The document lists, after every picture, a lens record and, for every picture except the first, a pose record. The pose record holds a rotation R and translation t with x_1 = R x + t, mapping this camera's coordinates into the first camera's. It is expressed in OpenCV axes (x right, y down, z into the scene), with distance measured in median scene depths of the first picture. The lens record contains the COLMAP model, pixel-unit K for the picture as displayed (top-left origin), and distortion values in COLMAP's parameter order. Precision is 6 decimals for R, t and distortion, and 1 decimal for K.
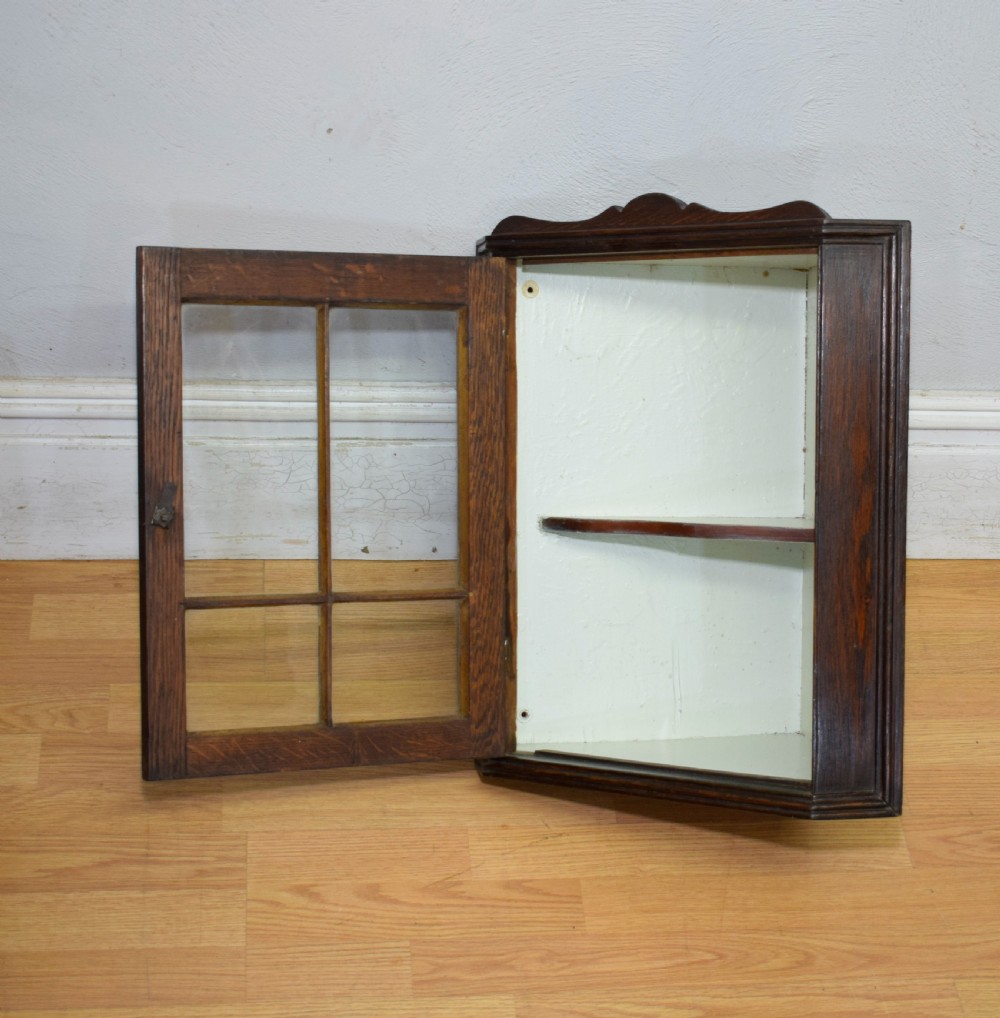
lens RADIAL K [[2156.2, 0, 653.7], [0, 2156.2, 550.5], [0, 0, 1]] dist [-0.011282, -0.075358]
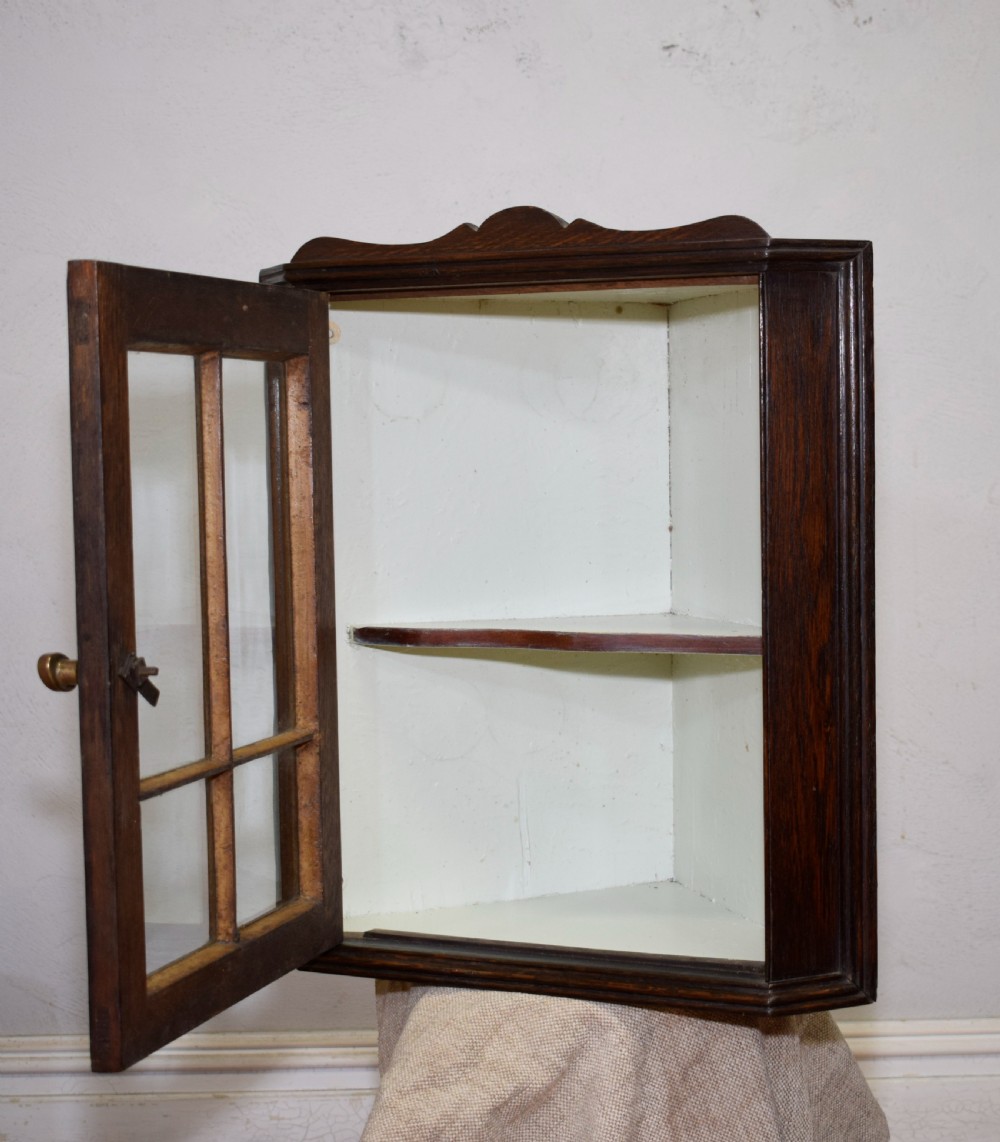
lens RADIAL K [[2172.1, 0, 604.3], [0, 2172.1, 572.8], [0, 0, 1]] dist [-0.029661, 0.093402]
pose [[0.980972, -0.032623, 0.191390, -0.127570], [0.033458, 0.999439, -0.001132, -0.035056], [-0.191246, 0.007514, 0.981513, 0.246376]]
